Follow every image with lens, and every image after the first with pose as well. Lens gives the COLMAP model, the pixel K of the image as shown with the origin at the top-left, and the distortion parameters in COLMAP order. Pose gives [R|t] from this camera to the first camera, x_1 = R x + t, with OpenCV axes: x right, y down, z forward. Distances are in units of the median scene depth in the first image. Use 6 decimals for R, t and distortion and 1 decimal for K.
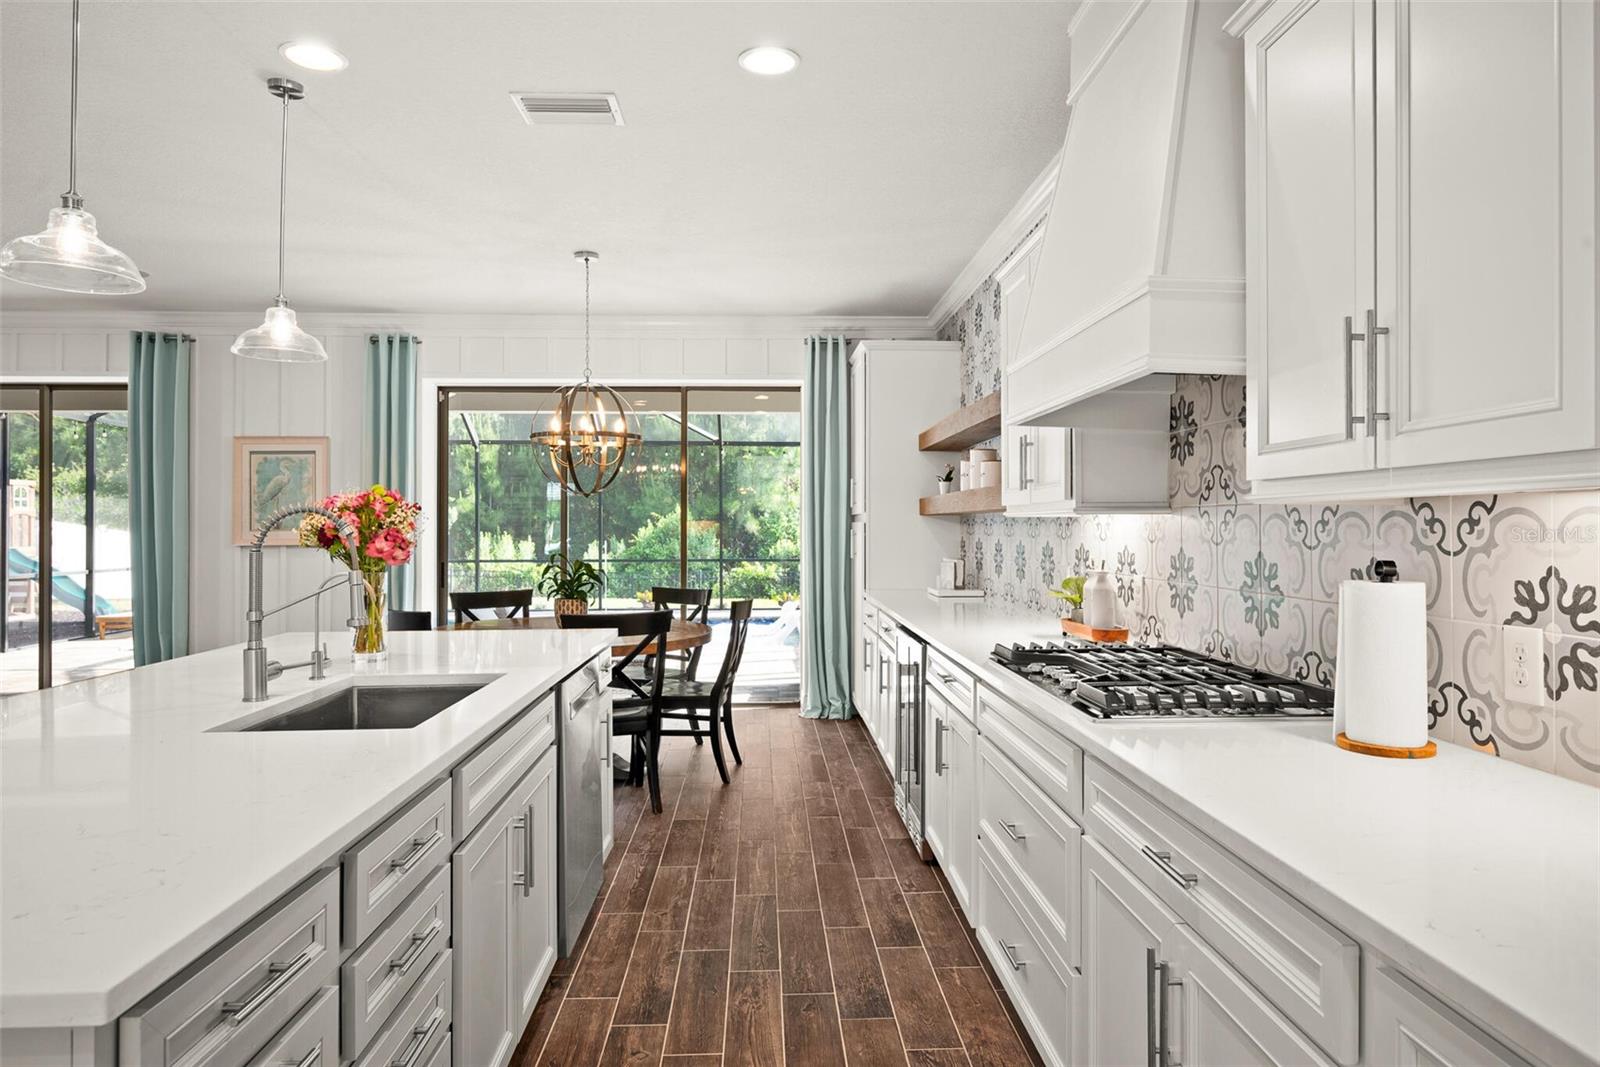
lens RADIAL K [[979.2, 0, 815.4], [0, 979.2, 513.9], [0, 0, 1]] dist [-0.002446, 0.009772]
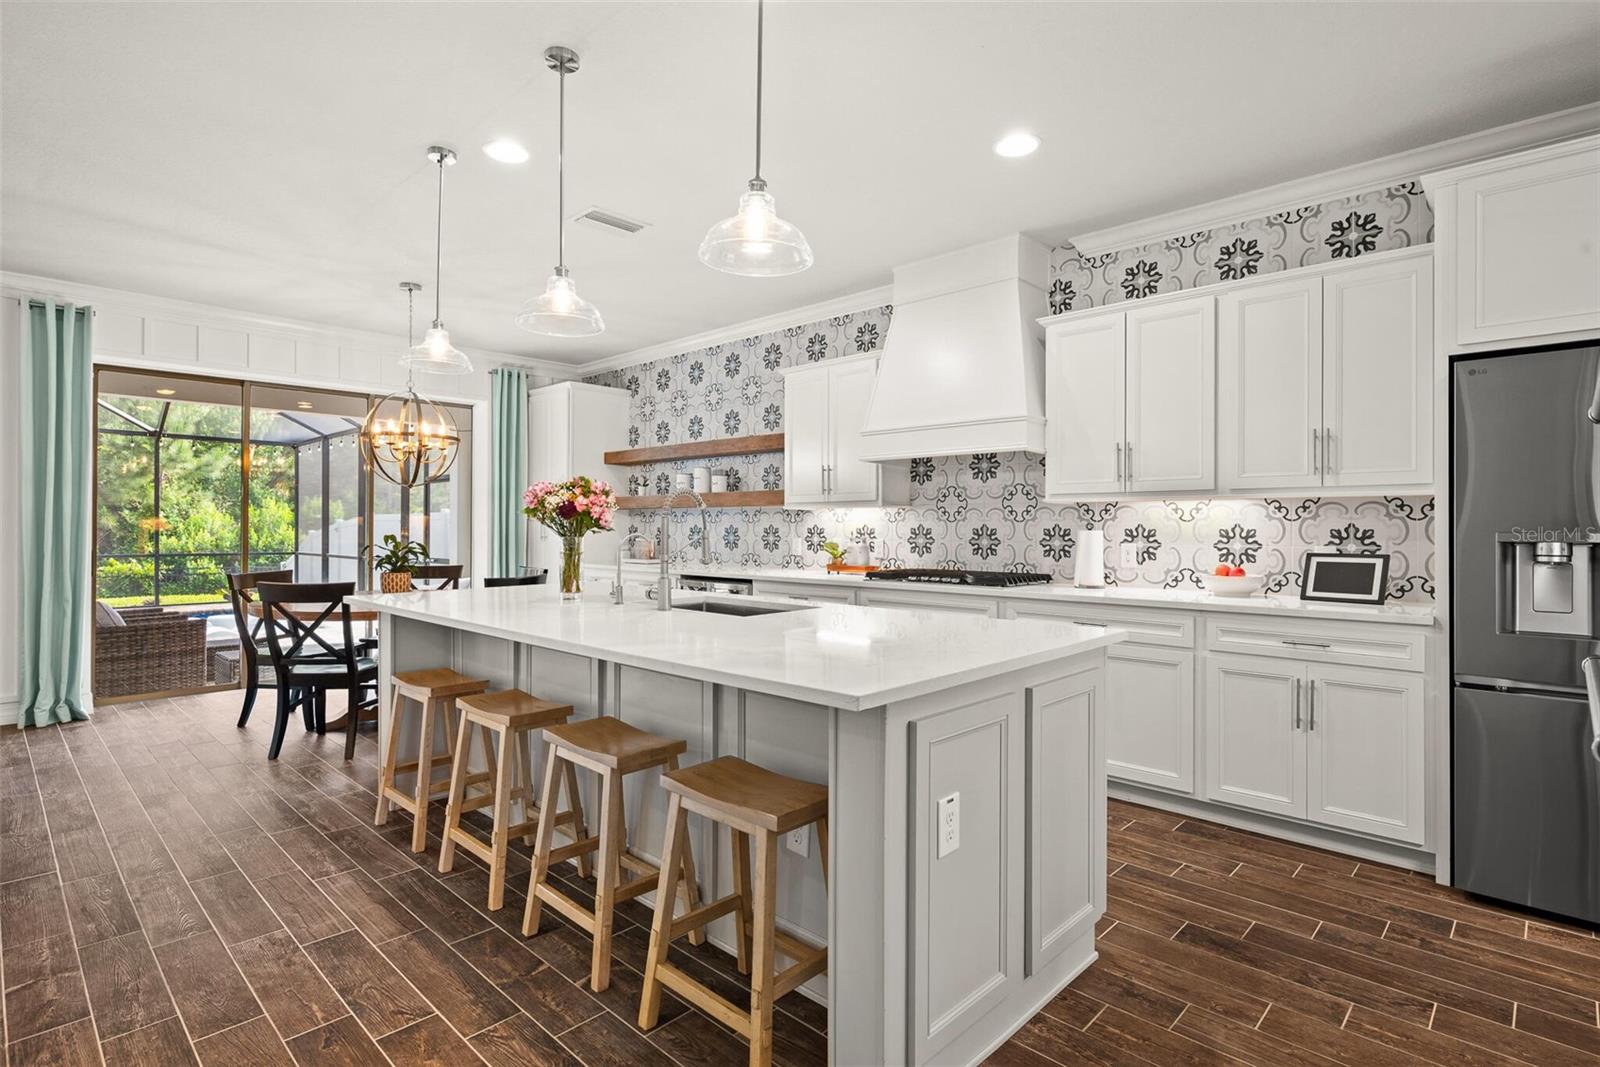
lens RADIAL K [[787.3, 0, 807.7], [0, 787.3, 530.7], [0, 0, 1]] dist [-0.001657, 0.000968]
pose [[0.726334, 0.001663, 0.687340, -0.832289], [-0.012832, 0.999856, 0.011141, 0.027751], [-0.687222, -0.016912, 0.726250, -0.061877]]
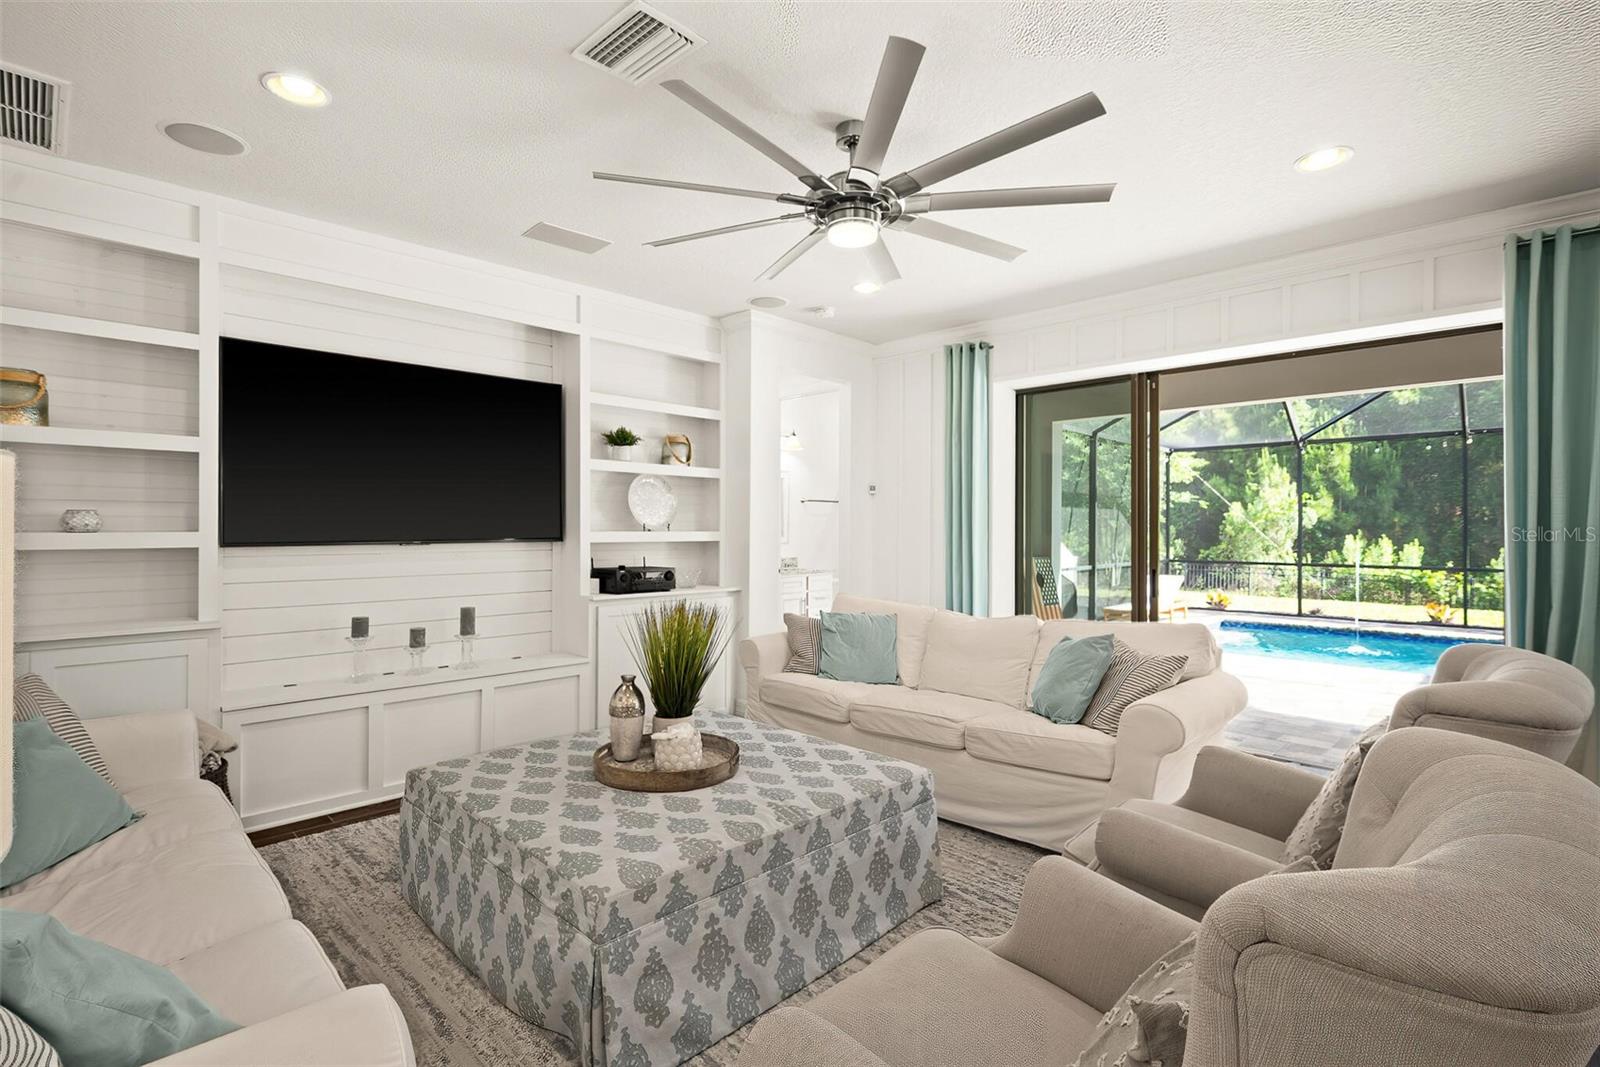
lens RADIAL K [[747.6, 0, 809.7], [0, 747.6, 535.2], [0, 0, 1]] dist [0.001397, -0.000307]
pose [[0.687143, 0.012240, -0.726419, -1.258351], [0.003786, 0.999784, 0.020428, 0.006737], [0.726512, -0.016787, 0.686949, 0.584603]]
